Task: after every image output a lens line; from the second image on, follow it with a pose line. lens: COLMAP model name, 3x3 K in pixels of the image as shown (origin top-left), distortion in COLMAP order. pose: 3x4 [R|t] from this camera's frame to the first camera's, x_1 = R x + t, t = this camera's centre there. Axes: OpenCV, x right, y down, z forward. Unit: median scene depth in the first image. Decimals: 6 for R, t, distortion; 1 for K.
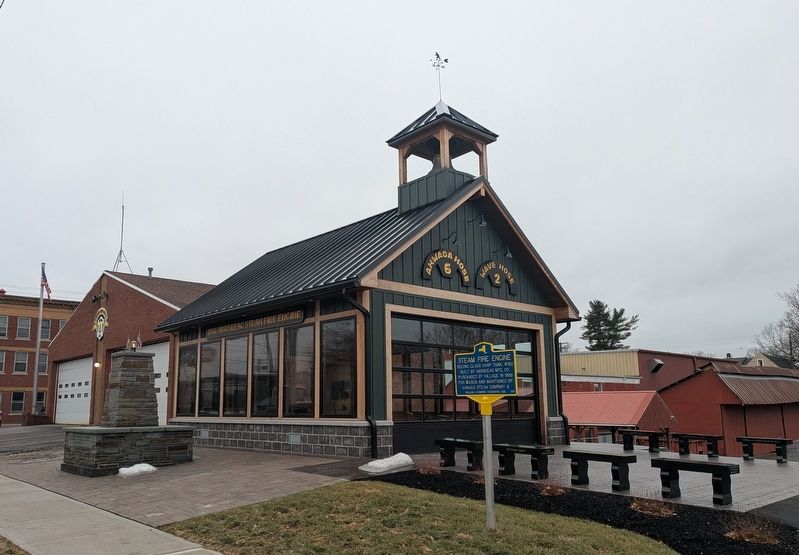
lens RADIAL K [[629.5, 0, 399.5], [0, 629.5, 298.0], [0, 0, 1]] dist [0.000667, 0.000041]
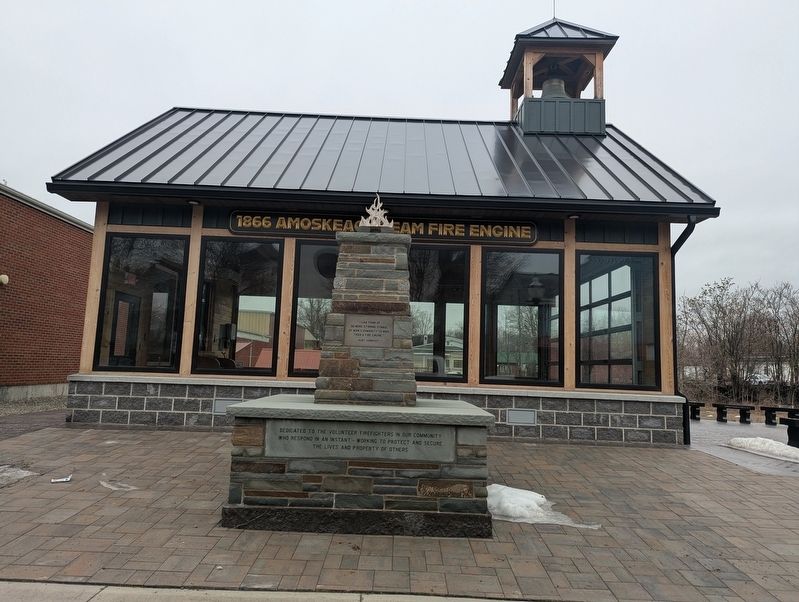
lens RADIAL K [[549.5, 0, 399.5], [0, 549.5, 301.0], [0, 0, 1]] dist [0.006623, 0.000054]
pose [[0.678711, 0.124481, 0.723779, -0.681753], [-0.168767, 0.985592, -0.011251, 0.130580], [-0.714751, -0.114514, 0.689940, 0.703351]]
